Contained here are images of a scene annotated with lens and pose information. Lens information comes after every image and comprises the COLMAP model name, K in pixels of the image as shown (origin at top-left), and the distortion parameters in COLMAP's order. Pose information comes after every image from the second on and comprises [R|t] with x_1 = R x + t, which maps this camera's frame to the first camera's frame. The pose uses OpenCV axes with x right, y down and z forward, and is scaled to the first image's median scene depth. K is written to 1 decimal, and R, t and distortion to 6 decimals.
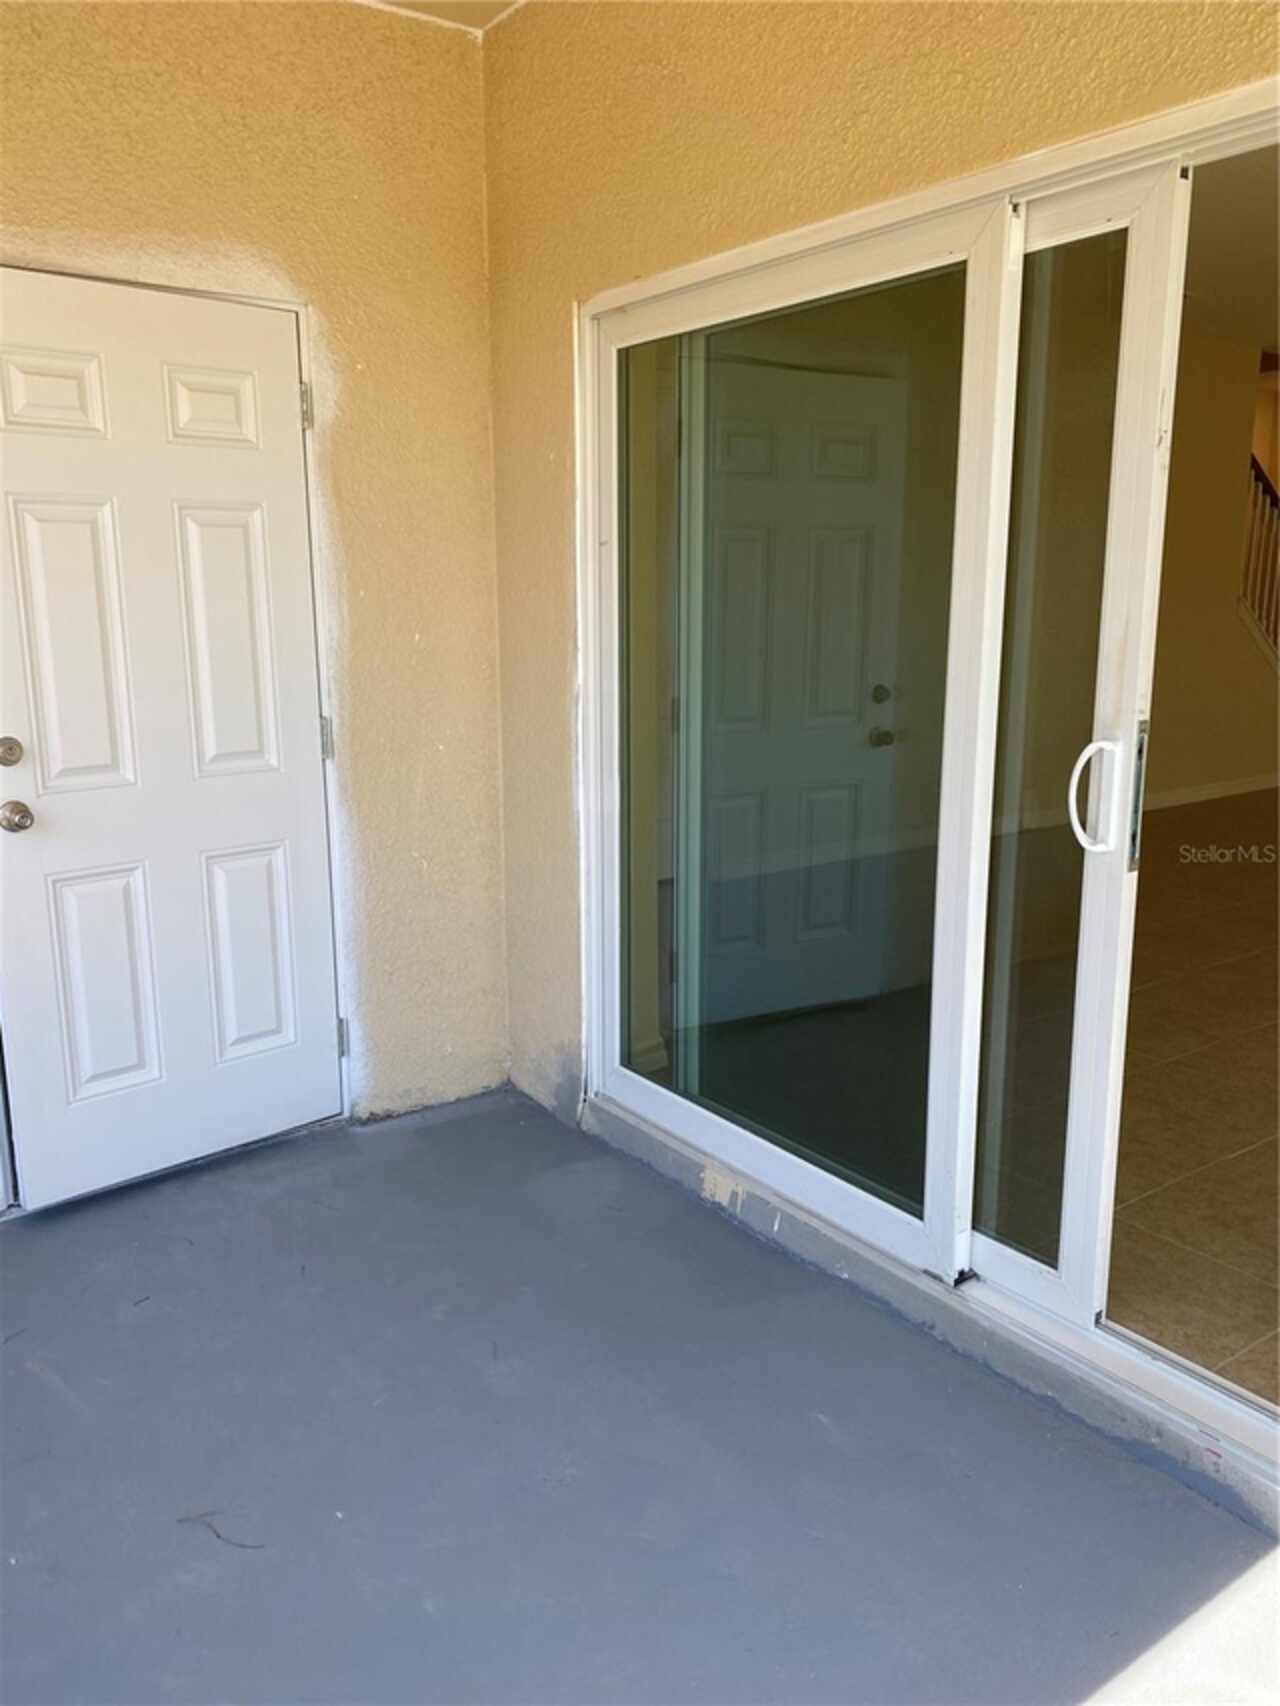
lens RADIAL K [[1320.4, 0, 640.8], [0, 1320.4, 848.5], [0, 0, 1]] dist [-0.000269, 0.002584]
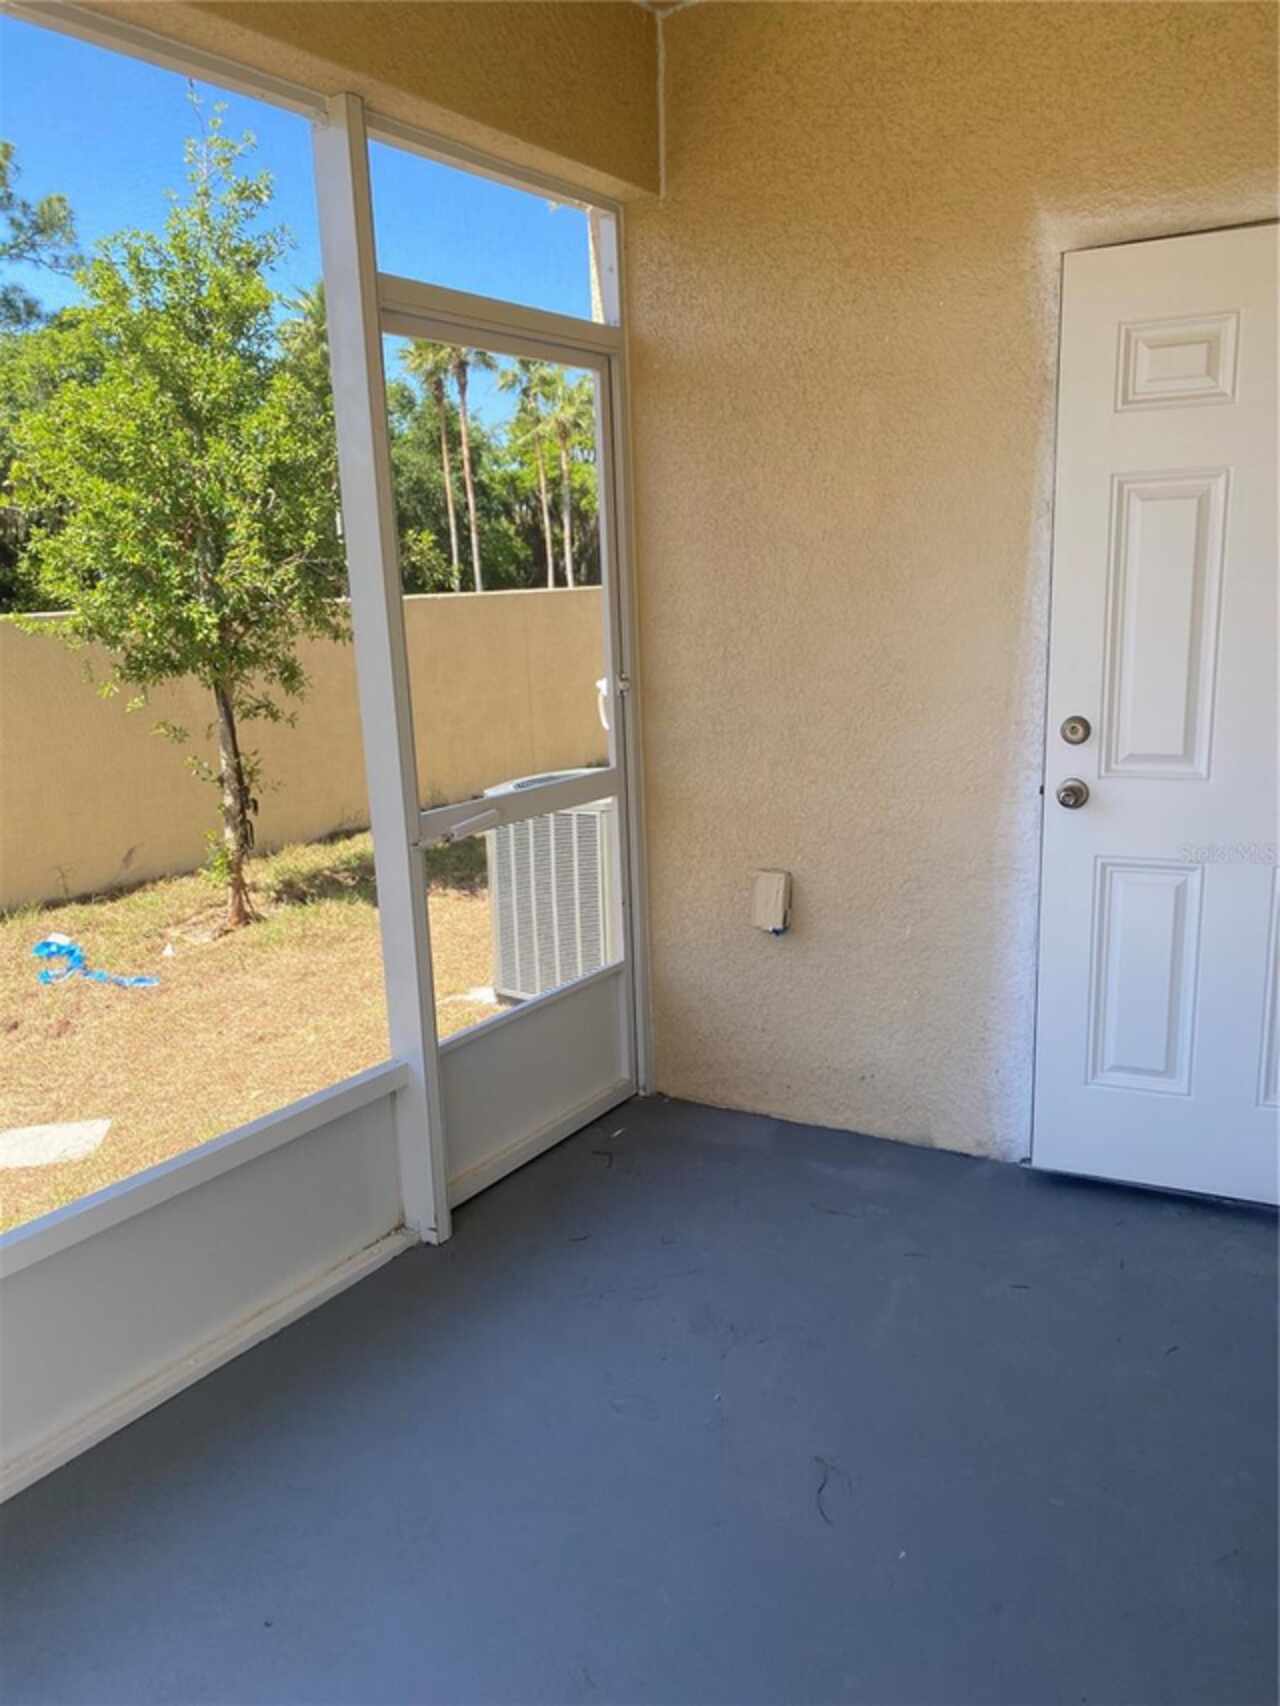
lens RADIAL K [[1305.9, 0, 642.7], [0, 1305.9, 864.0], [0, 0, 1]] dist [-0.002728, 0.003135]
pose [[0.366329, 0.192578, -0.910339, 0.320917], [-0.157842, 0.977030, 0.143169, -0.060051], [0.917000, 0.091243, 0.388311, 0.291188]]
